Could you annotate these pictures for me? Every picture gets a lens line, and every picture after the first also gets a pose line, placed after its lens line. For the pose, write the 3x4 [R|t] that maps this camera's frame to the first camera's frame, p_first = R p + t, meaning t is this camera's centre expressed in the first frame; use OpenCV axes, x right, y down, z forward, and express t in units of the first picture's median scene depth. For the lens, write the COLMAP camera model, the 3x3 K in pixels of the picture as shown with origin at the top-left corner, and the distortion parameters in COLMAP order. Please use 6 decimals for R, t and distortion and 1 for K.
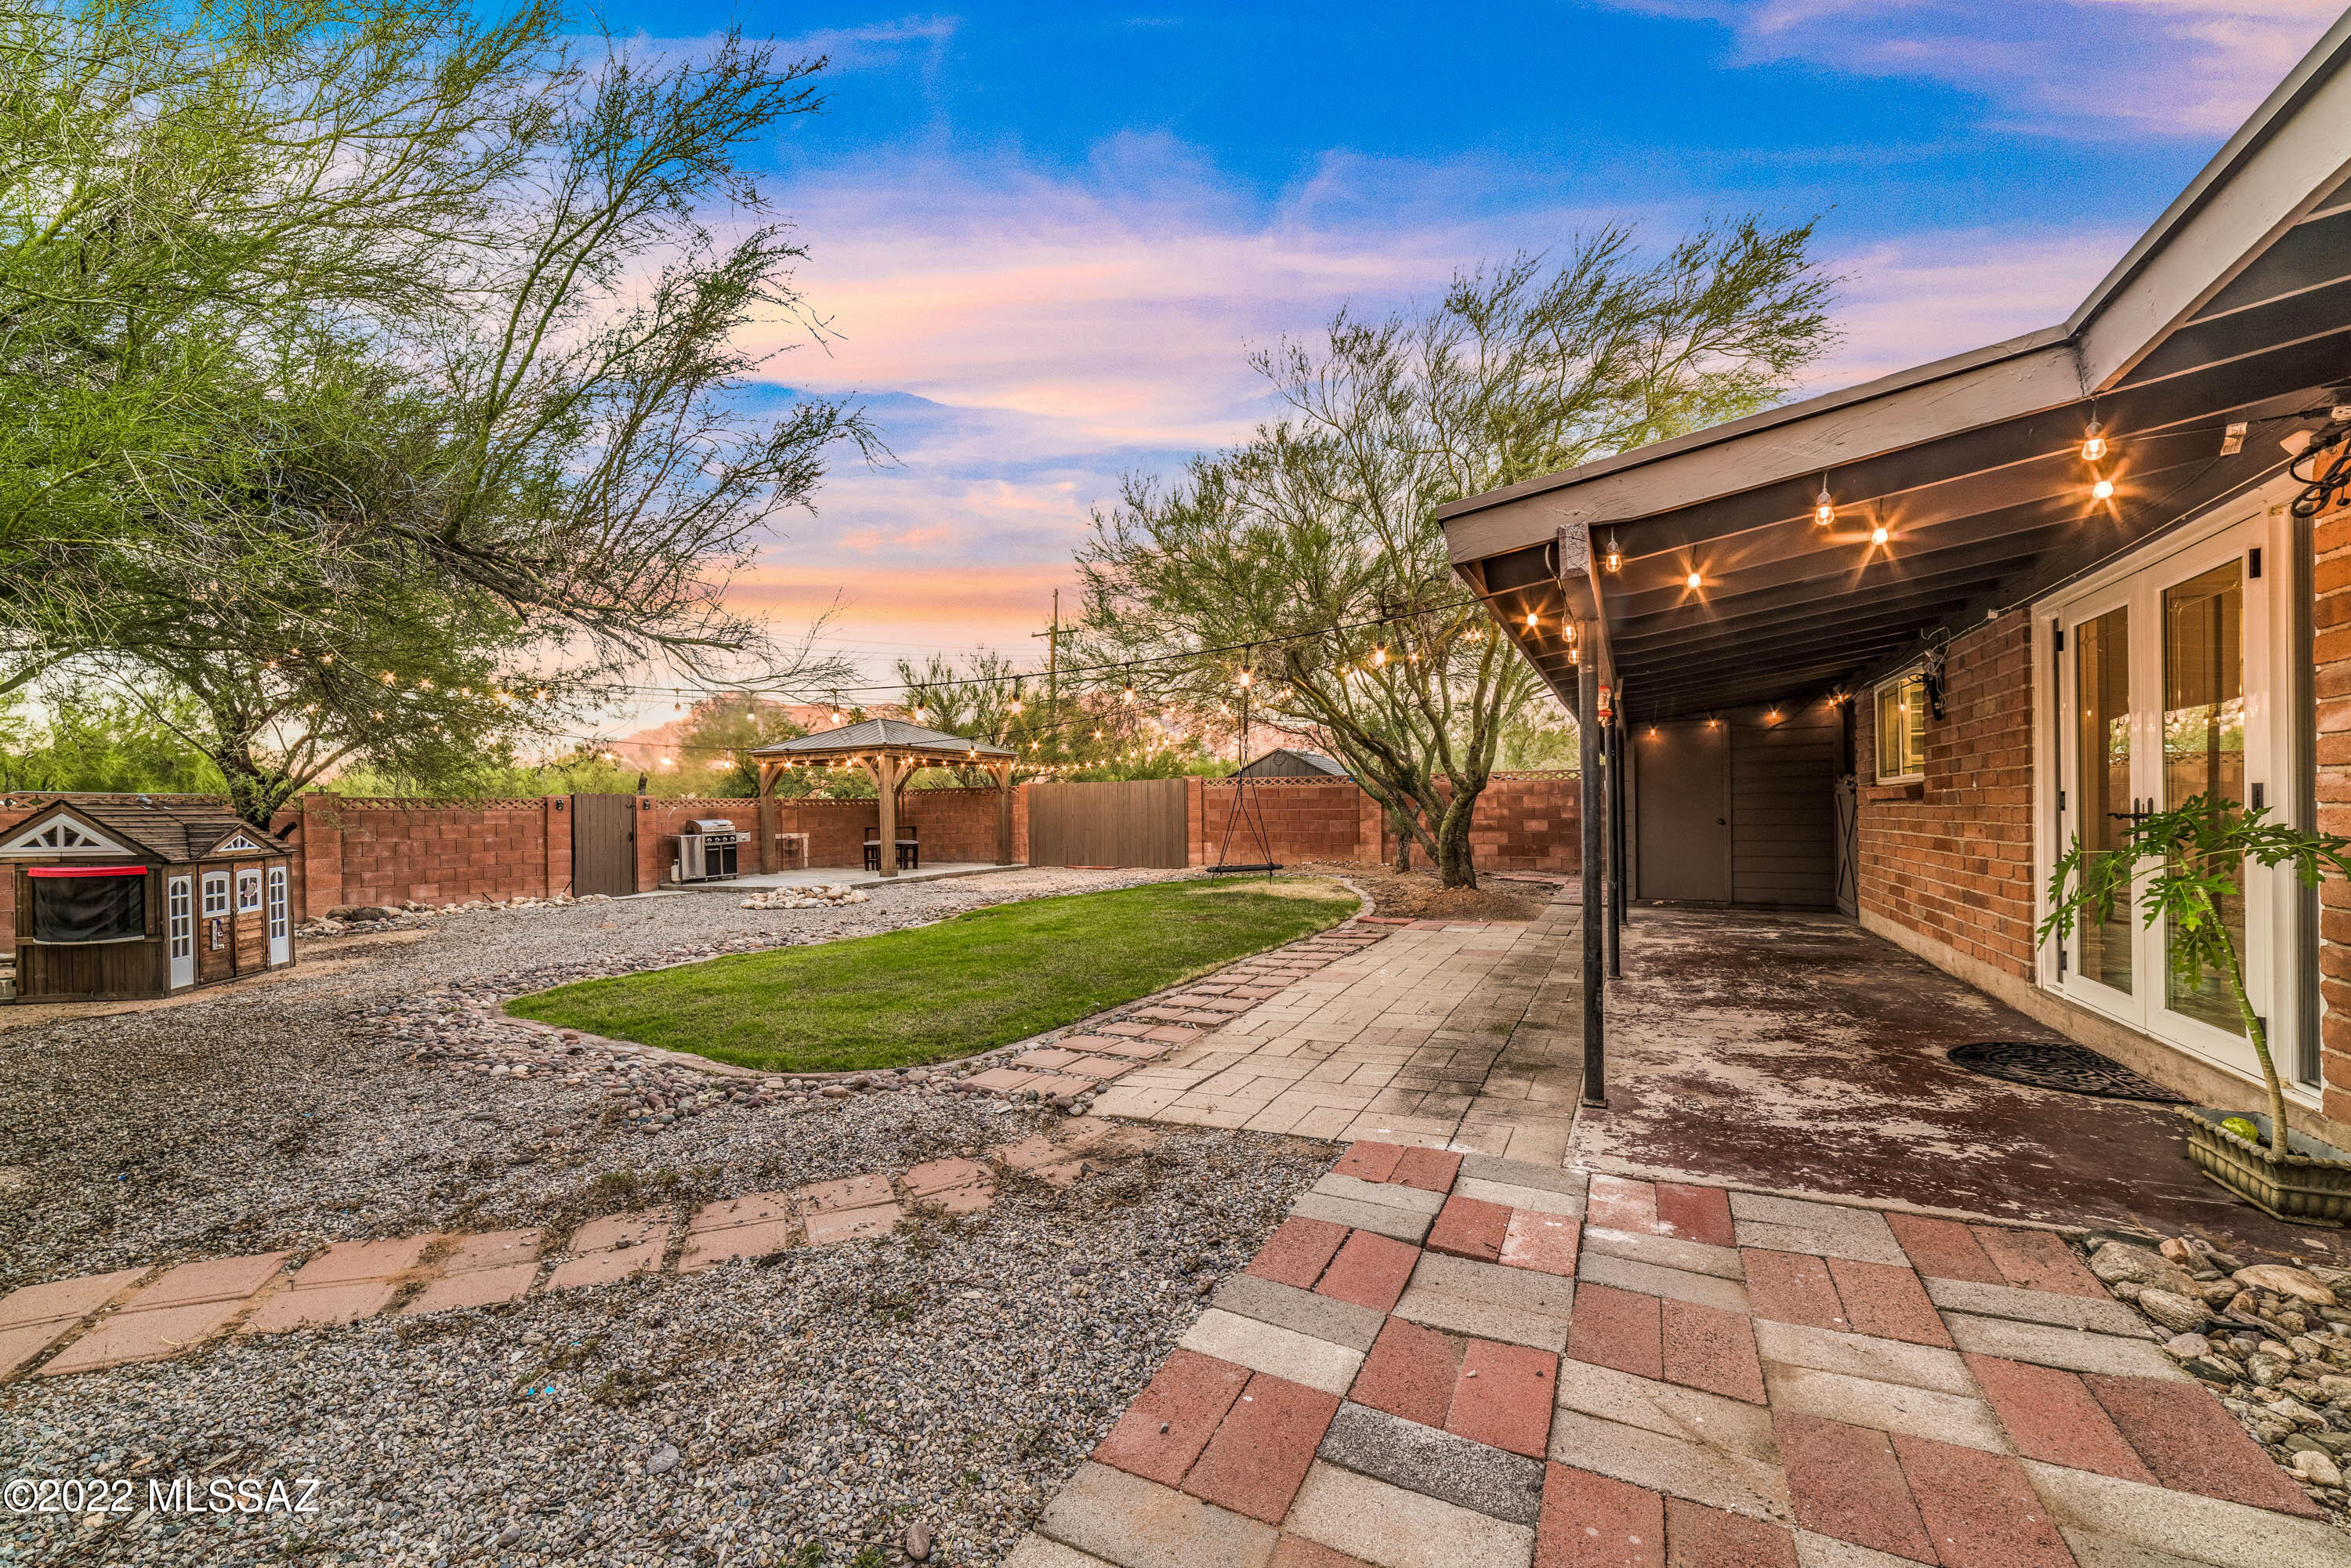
lens RADIAL K [[928.8, 0, 1119.7], [0, 928.8, 809.8], [0, 0, 1]] dist [-0.000470, 0.000176]
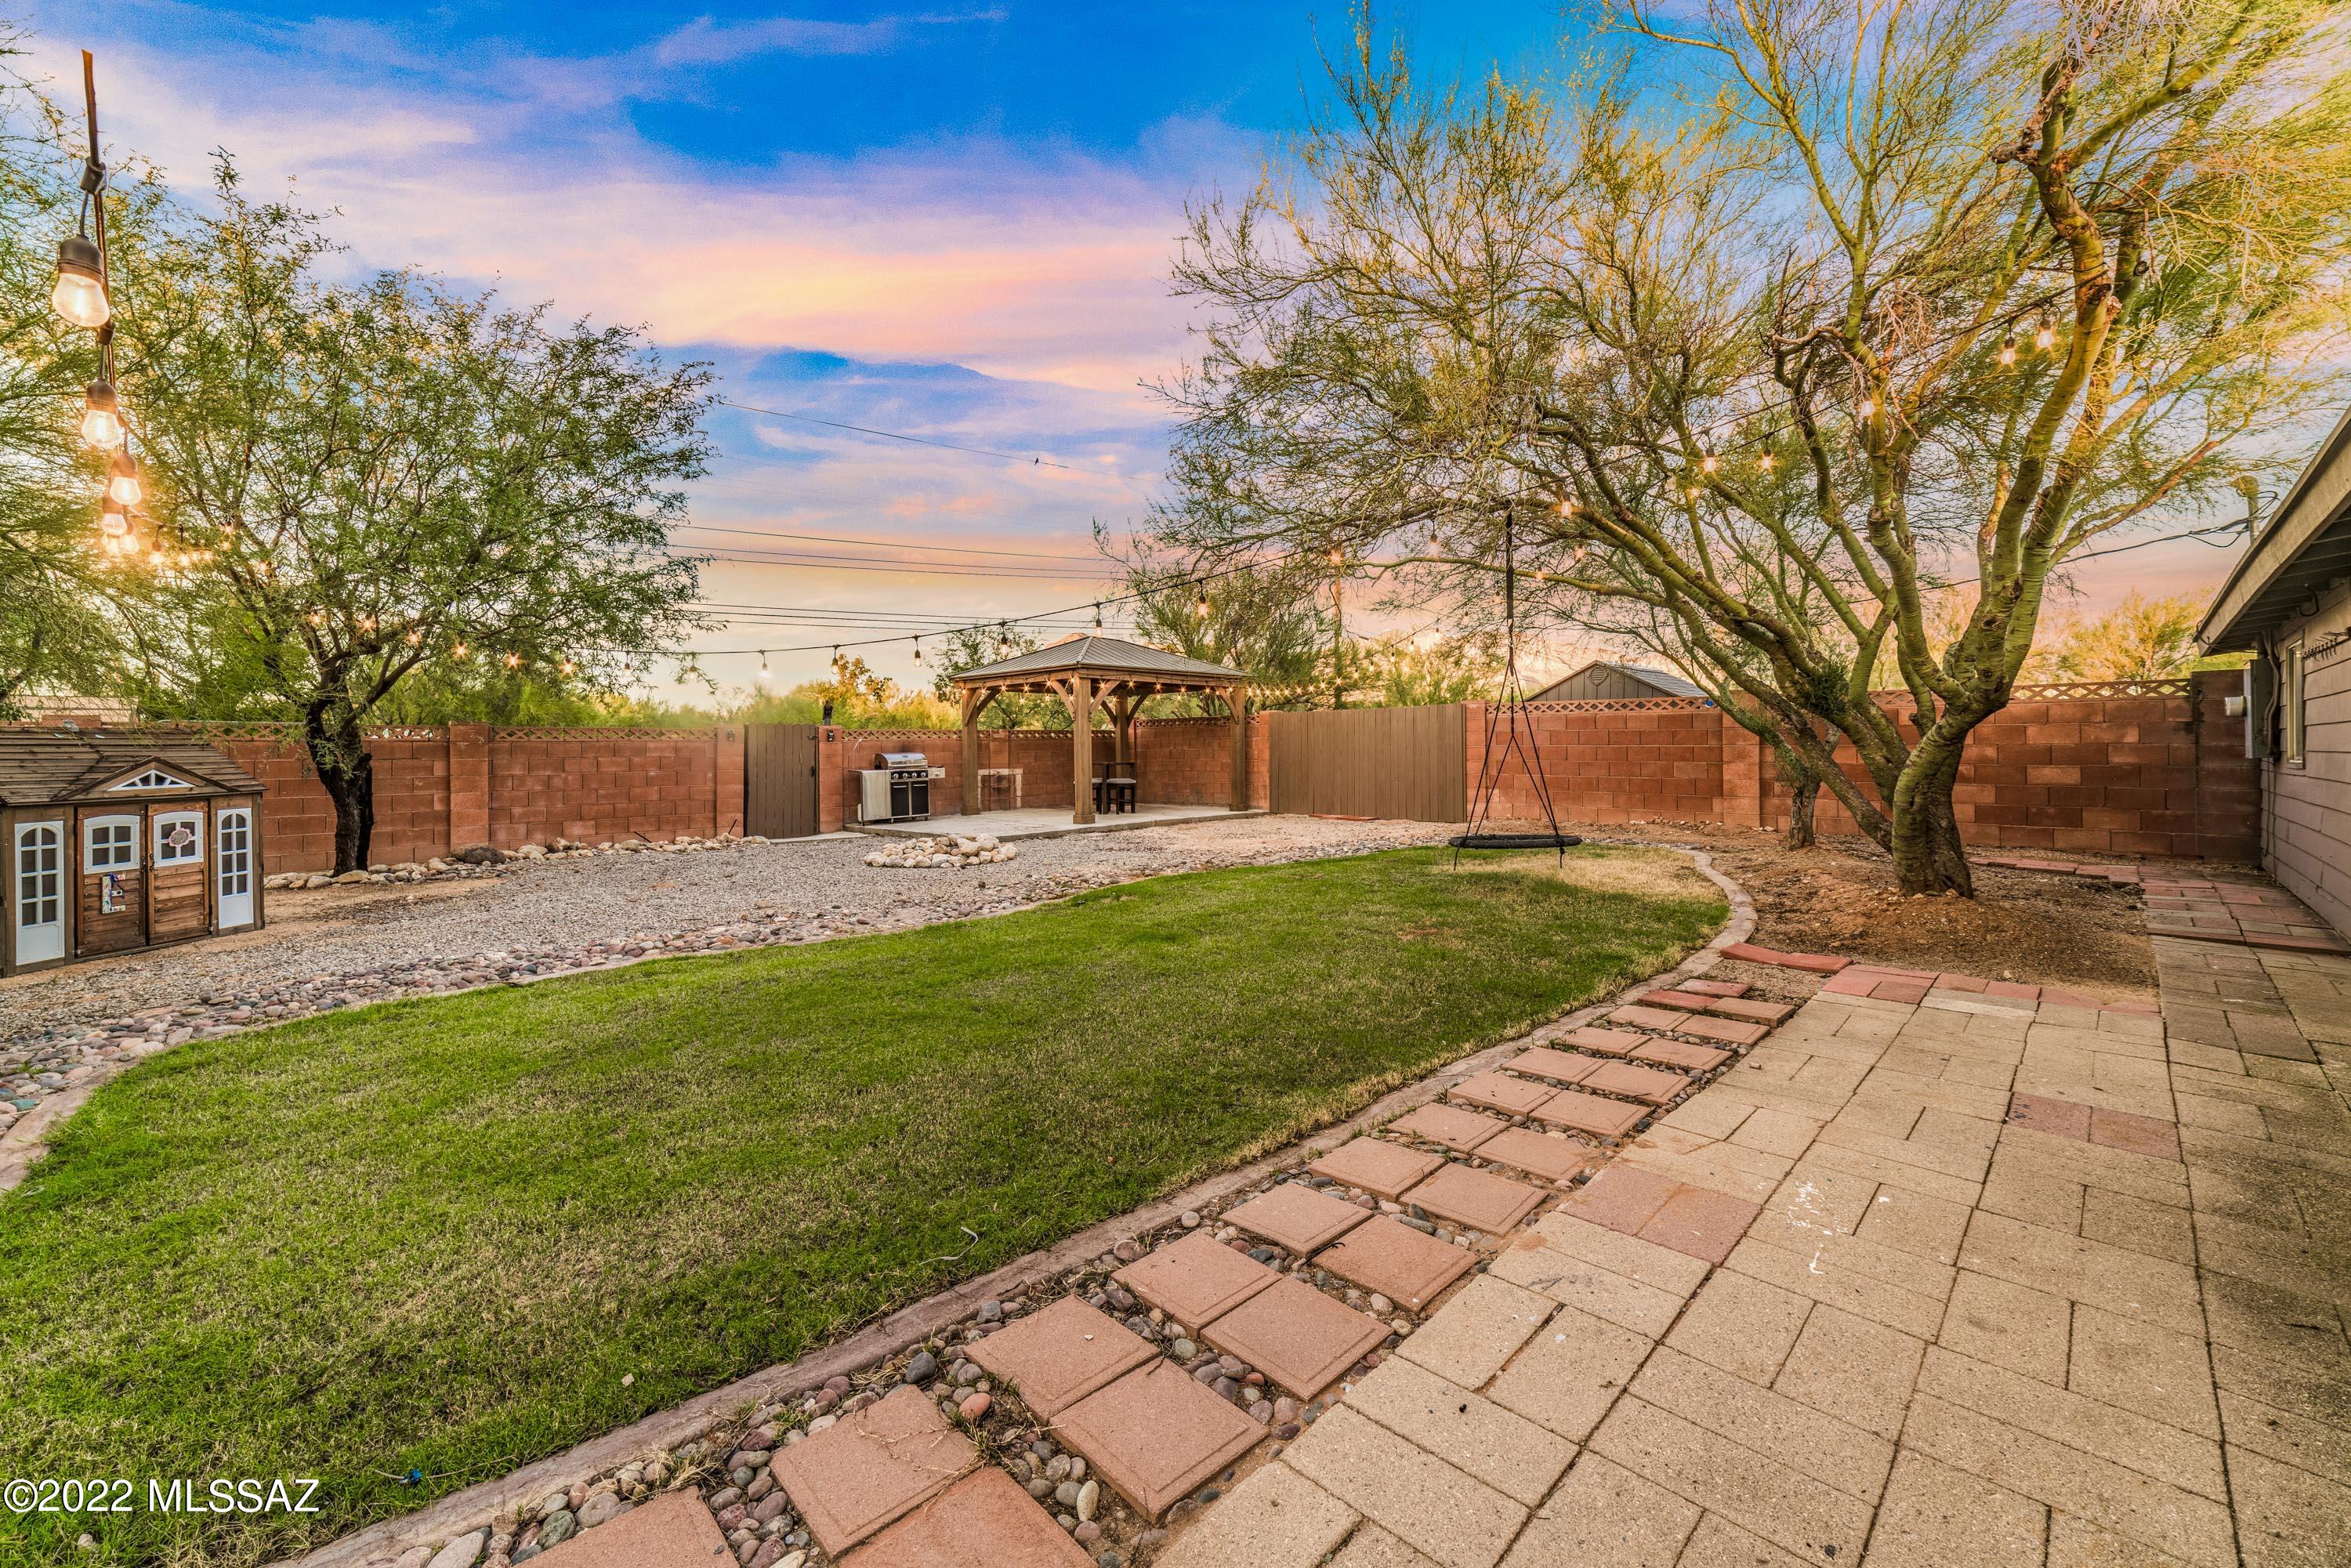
lens RADIAL K [[919.7, 0, 1171.8], [0, 919.7, 735.1], [0, 0, 1]] dist [-0.007304, 0.000451]
pose [[0.959617, 0.002983, -0.281295, 0.071862], [-0.005551, 0.999950, -0.008332, -0.000693], [0.281256, 0.009557, 0.959585, 0.289312]]
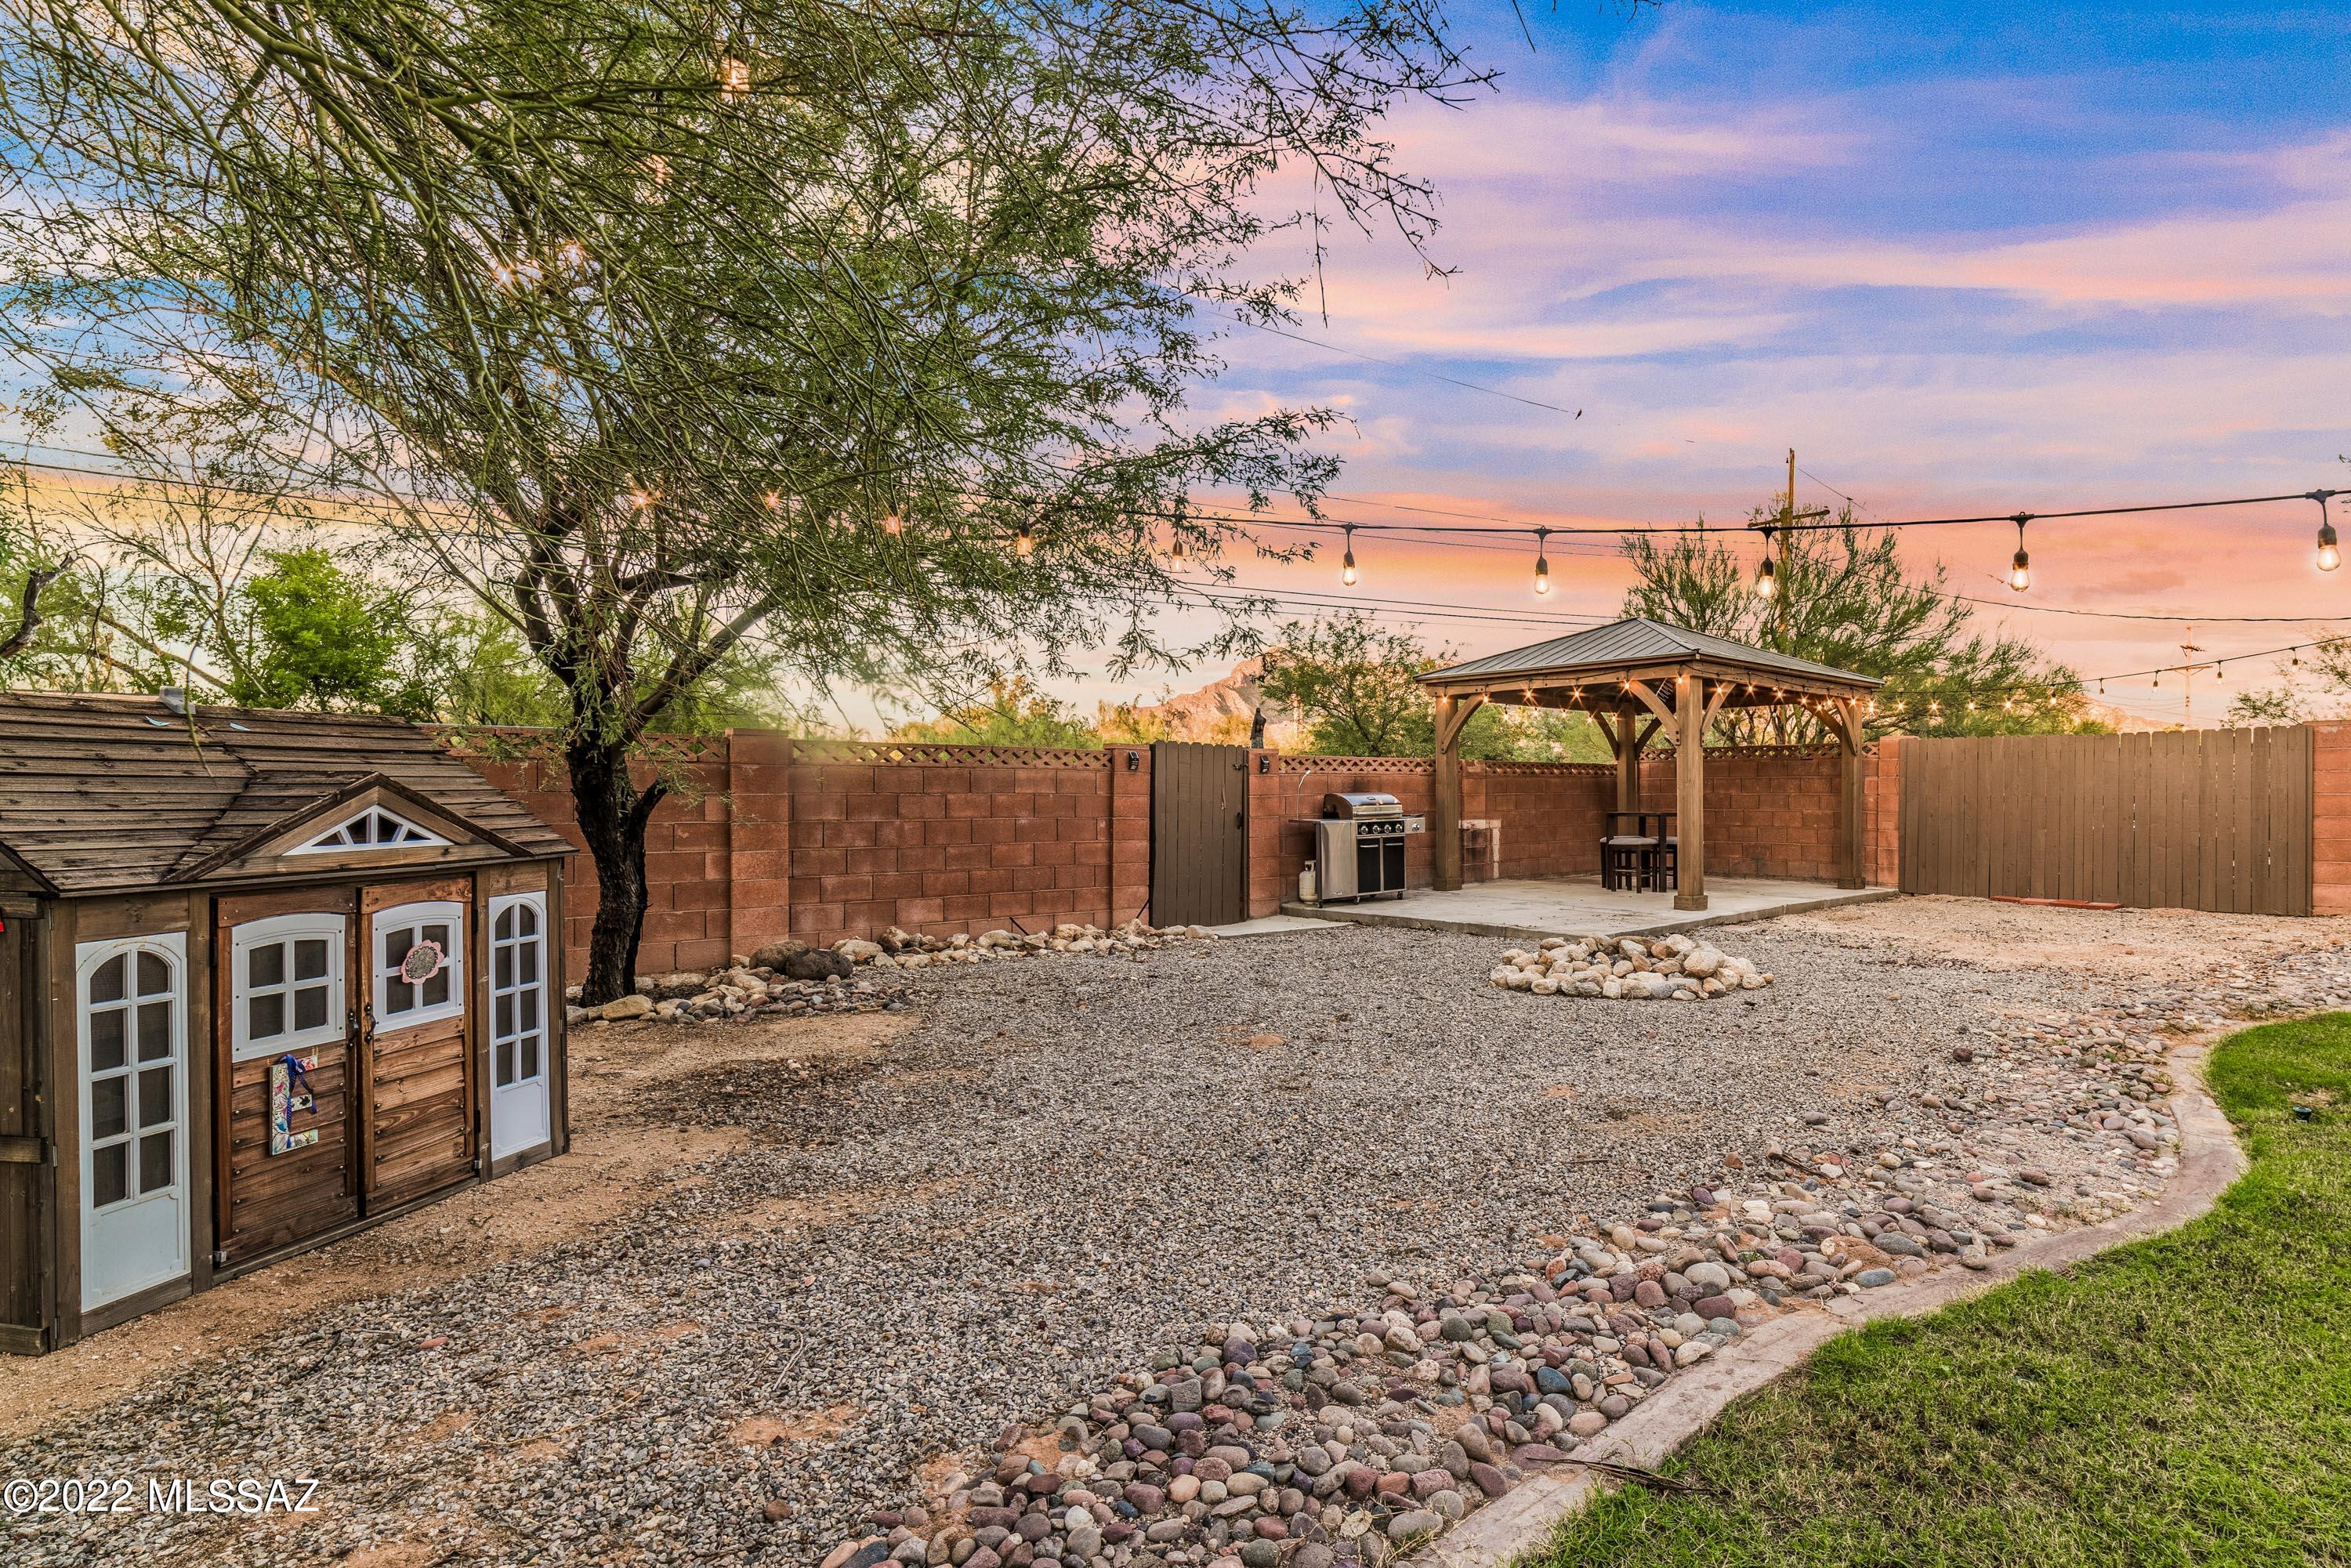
lens RADIAL K [[1158.0, 0, 1402.4], [0, 1158.0, 790.6], [0, 0, 1]] dist [-0.013079, 0.000094]
pose [[0.959310, 0.018722, -0.281733, -0.277092], [-0.018518, 0.999823, 0.003388, 0.007913], [0.281747, 0.001967, 0.959487, 0.415763]]
